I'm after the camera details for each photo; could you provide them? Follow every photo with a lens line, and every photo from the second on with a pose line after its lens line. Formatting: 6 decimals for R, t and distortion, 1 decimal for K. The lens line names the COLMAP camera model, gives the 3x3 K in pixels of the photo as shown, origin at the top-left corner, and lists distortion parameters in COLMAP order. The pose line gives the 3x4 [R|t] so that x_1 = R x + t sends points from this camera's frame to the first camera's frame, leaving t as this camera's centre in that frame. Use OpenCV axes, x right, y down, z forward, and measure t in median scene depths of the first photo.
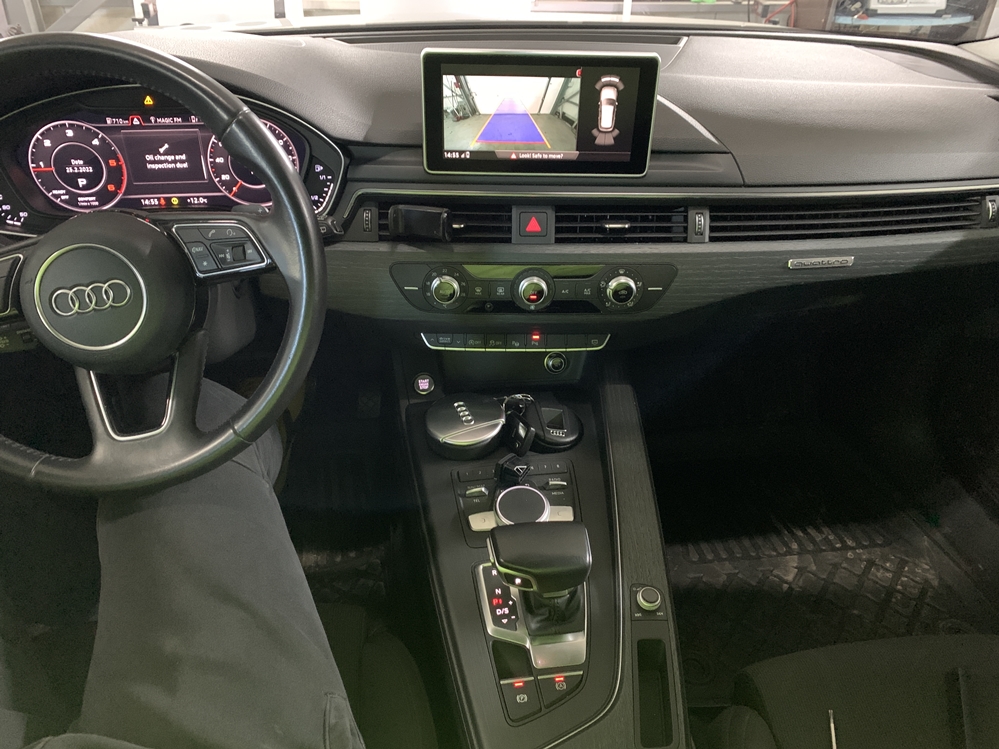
lens RADIAL K [[768.7, 0, 495.2], [0, 768.7, 404.4], [0, 0, 1]] dist [0.041719, -0.053978]
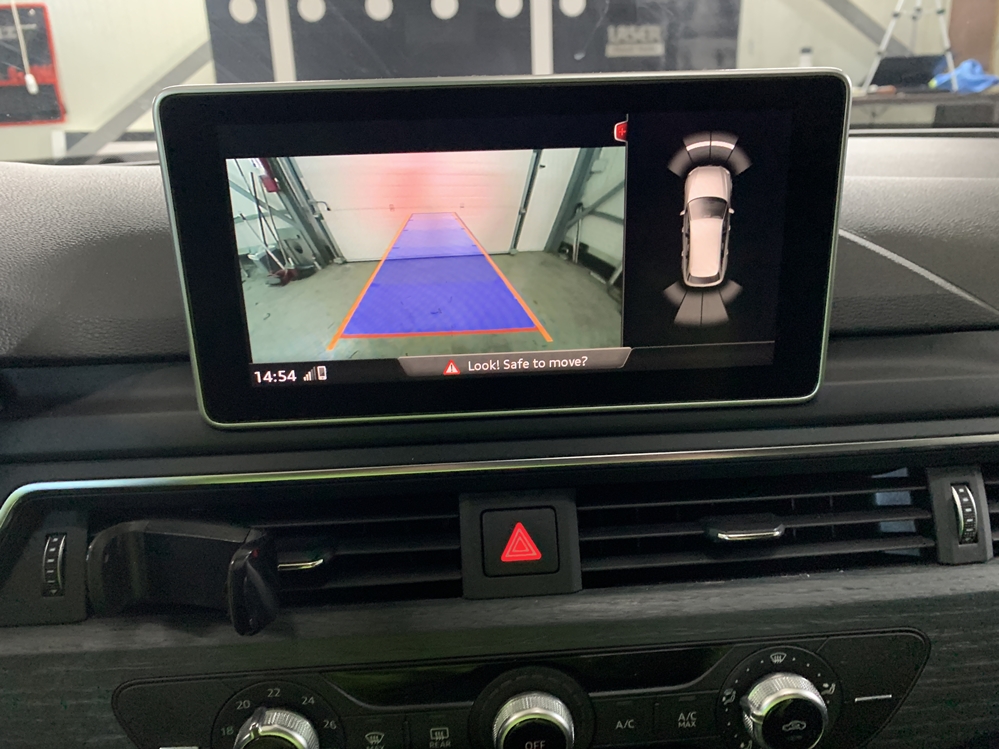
lens RADIAL K [[768.7, 0, 504.8], [0, 768.7, 396.4], [0, 0, 1]] dist [0.041719, -0.053978]
pose [[0.997999, -0.058559, 0.023863, 0.039315], [0.062703, 0.965277, -0.253590, -0.216559], [-0.008184, 0.254578, 0.967017, 0.655969]]
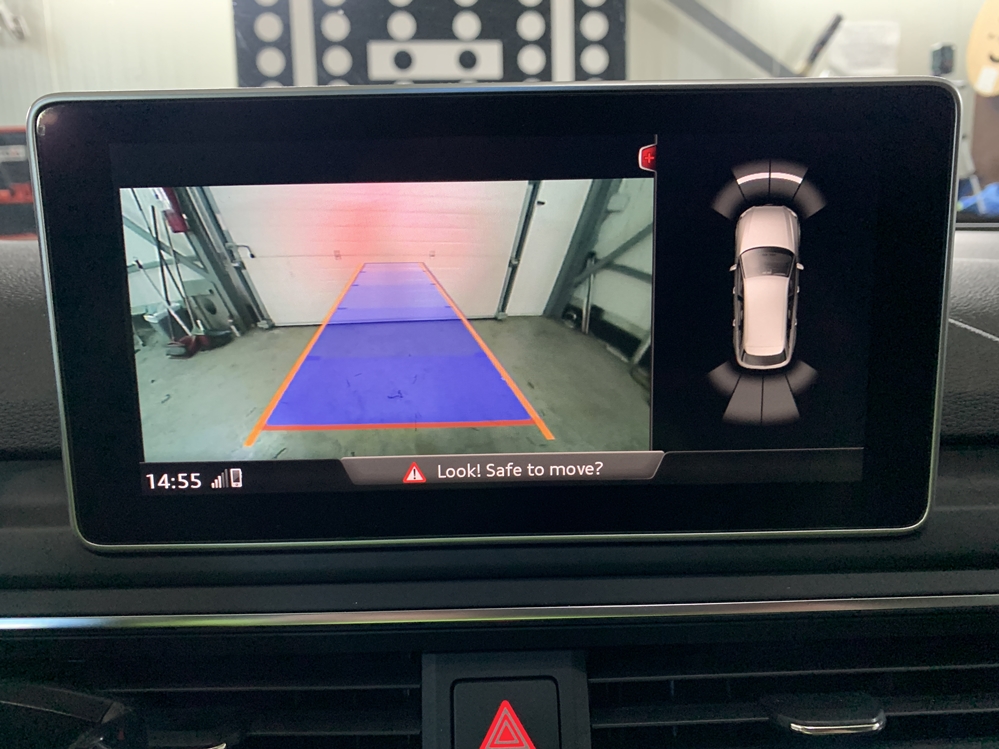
lens RADIAL K [[768.7, 0, 501.3], [0, 768.7, 376.9], [0, 0, 1]] dist [0.041719, -0.053978]
pose [[0.999341, -0.036282, 0.000560, 0.054112], [0.033340, 0.912004, -0.408825, -0.244265], [0.014322, 0.408574, 0.912613, 0.748671]]
